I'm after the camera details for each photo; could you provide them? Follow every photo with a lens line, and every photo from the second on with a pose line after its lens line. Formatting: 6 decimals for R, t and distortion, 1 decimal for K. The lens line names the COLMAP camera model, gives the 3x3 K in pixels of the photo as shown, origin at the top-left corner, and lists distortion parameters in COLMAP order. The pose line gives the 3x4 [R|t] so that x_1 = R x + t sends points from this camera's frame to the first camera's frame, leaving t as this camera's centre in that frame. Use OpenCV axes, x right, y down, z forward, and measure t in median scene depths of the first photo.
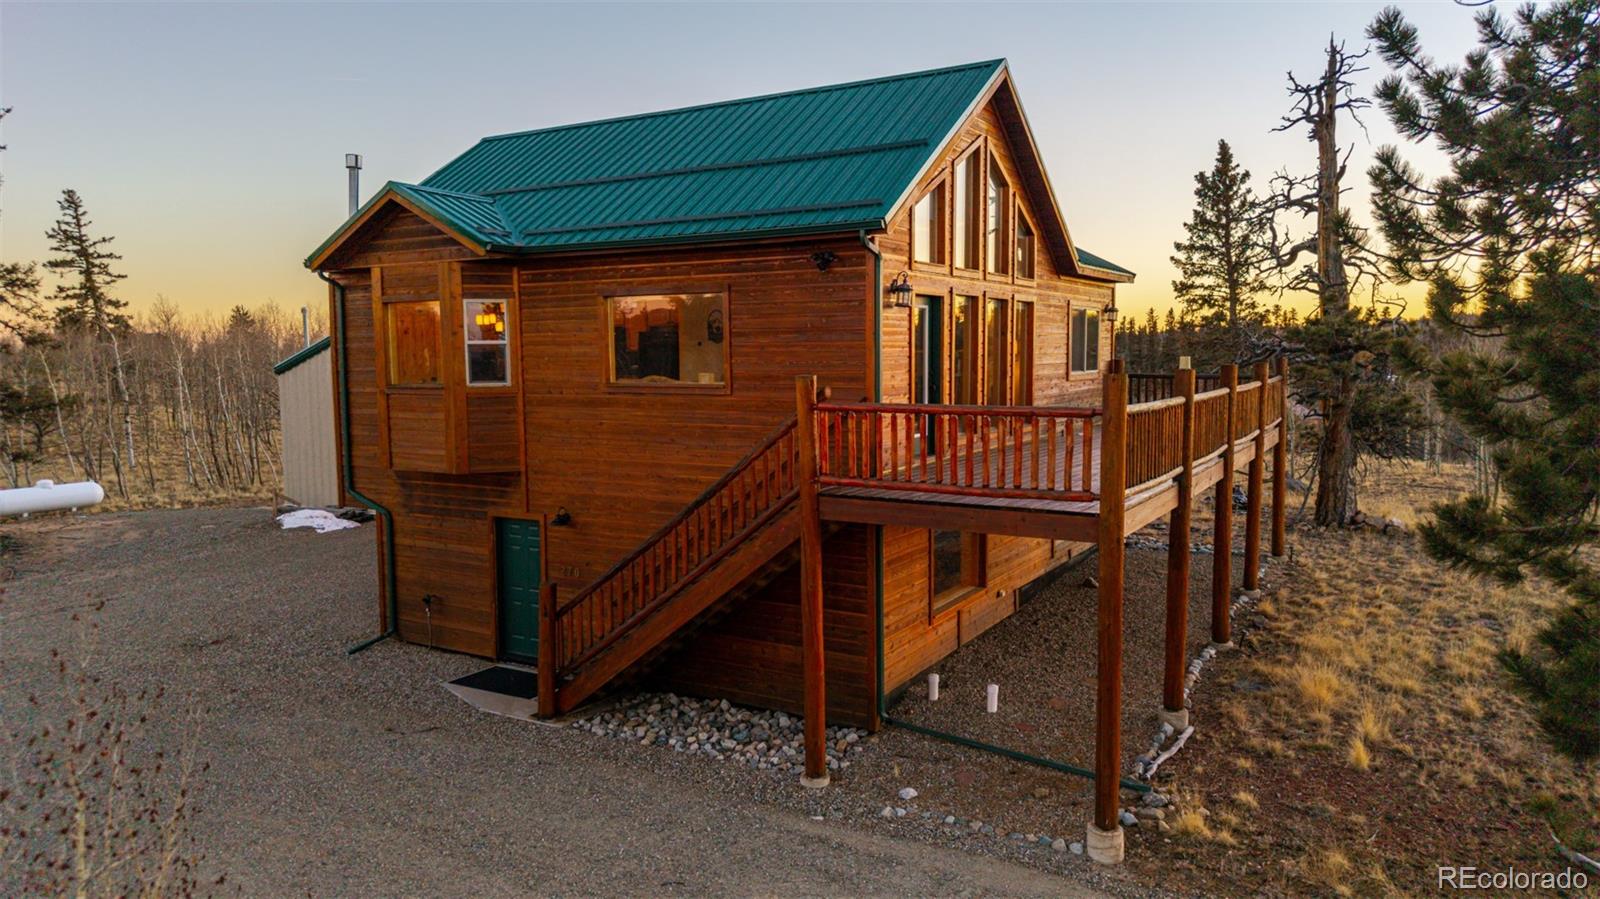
lens RADIAL K [[1057.9, 0, 761.6], [0, 1057.9, 426.7], [0, 0, 1]] dist [0.003762, 0.000726]
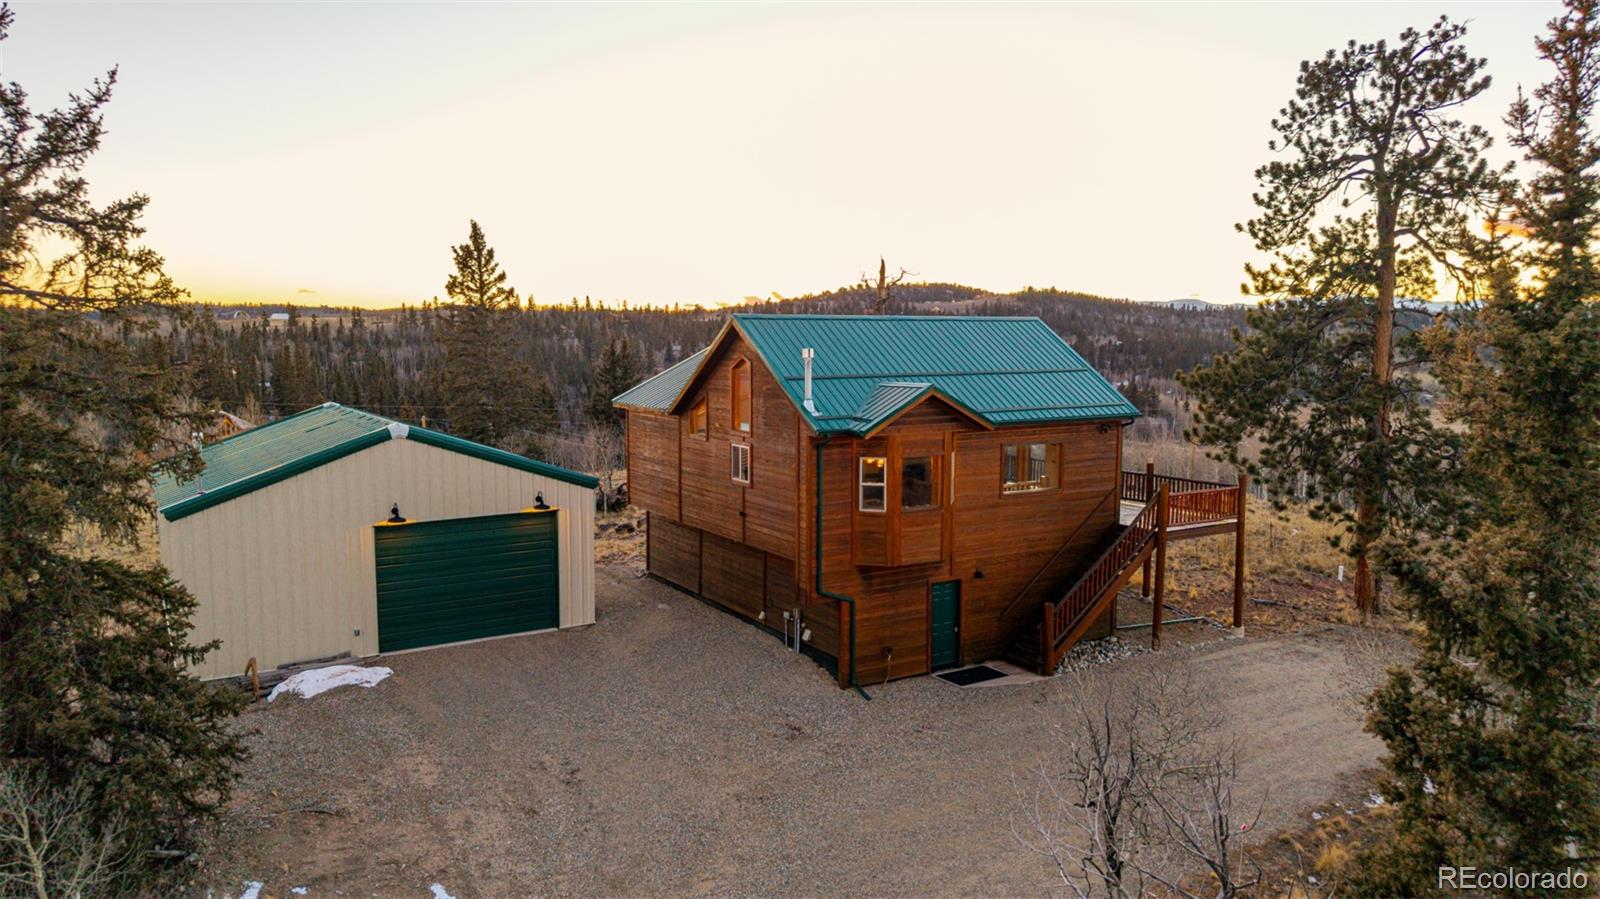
lens RADIAL K [[1057.9, 0, 761.6], [0, 1057.9, 426.7], [0, 0, 1]] dist [0.003762, 0.000726]
pose [[0.489474, -0.068732, 0.869305, -1.432154], [0.063662, 0.997045, 0.042987, -0.194581], [-0.869691, 0.034301, 0.492404, 0.344075]]
